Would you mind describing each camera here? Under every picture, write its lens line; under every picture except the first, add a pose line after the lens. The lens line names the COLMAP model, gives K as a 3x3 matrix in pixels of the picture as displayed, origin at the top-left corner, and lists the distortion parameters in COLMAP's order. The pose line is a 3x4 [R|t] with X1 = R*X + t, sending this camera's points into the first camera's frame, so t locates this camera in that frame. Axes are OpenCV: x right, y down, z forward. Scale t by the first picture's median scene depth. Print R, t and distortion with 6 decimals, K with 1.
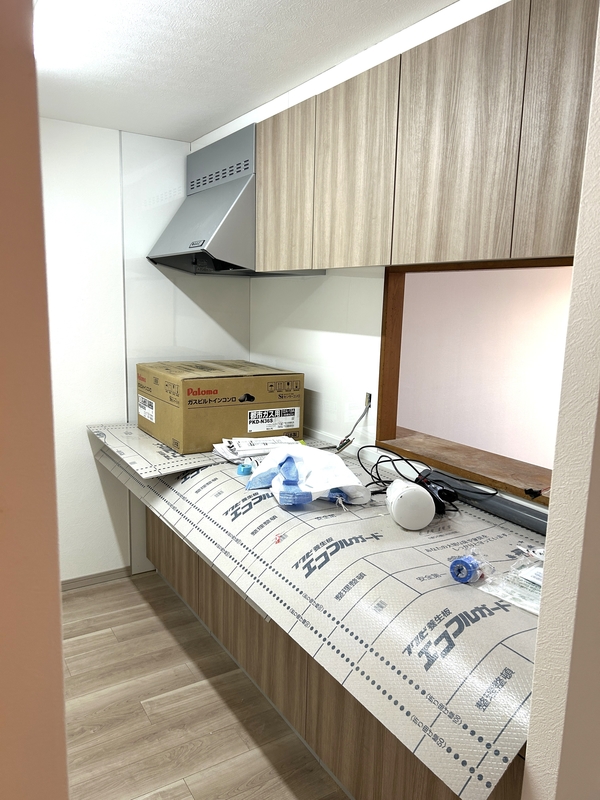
lens RADIAL K [[604.0, 0, 300.0], [0, 604.0, 400.0], [0, 0, 1]] dist [0.007203, 0.001909]
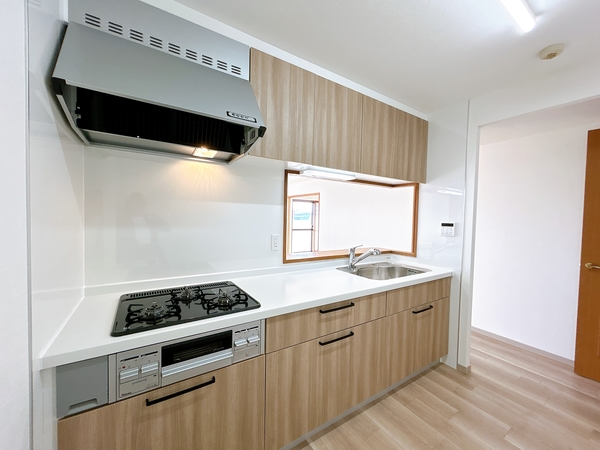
lens RADIAL K [[244.1, 0, 300.0], [0, 244.1, 225.0], [0, 0, 1]] dist [-0.000269, 0.000102]
pose [[-0.012179, -0.056646, 0.998320, -0.790438], [0.140688, 0.988366, 0.057798, -0.092368], [-0.989979, 0.141155, -0.004068, 1.161552]]
